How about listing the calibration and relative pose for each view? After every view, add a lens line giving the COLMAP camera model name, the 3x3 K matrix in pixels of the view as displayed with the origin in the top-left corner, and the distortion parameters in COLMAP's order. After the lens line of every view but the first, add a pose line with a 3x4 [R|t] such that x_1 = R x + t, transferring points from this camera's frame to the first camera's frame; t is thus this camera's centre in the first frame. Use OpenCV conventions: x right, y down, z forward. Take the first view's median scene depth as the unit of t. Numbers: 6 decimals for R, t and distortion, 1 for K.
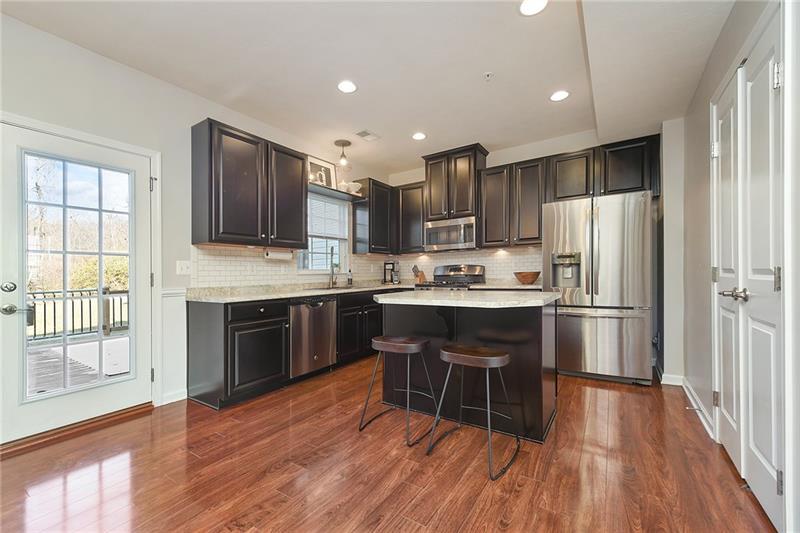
lens RADIAL K [[322.6, 0, 398.1], [0, 322.6, 276.4], [0, 0, 1]] dist [-0.000298, 0.000006]
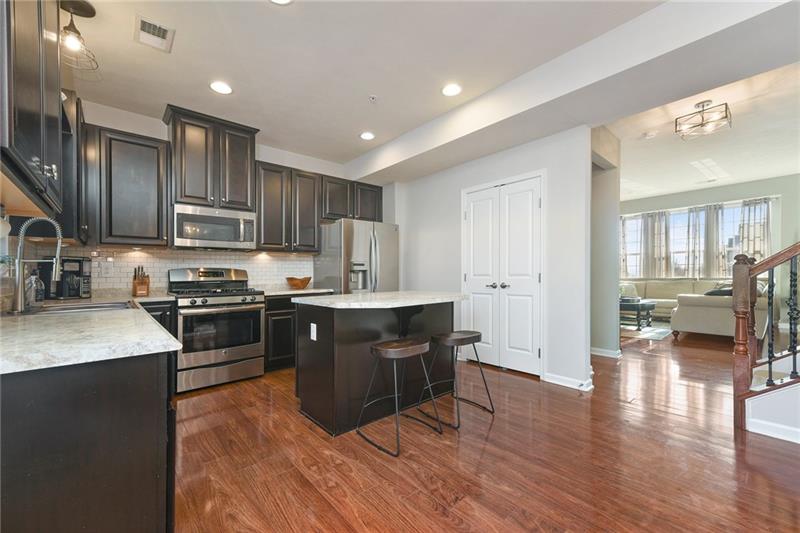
lens RADIAL K [[329.3, 0, 399.3], [0, 329.3, 280.8], [0, 0, 1]] dist [0.023493, 0.000031]
pose [[0.269580, 0.001017, 0.962978, -0.638131], [0.018327, 0.999813, -0.006186, 0.011691], [-0.962804, 0.019316, 0.269511, 0.493377]]
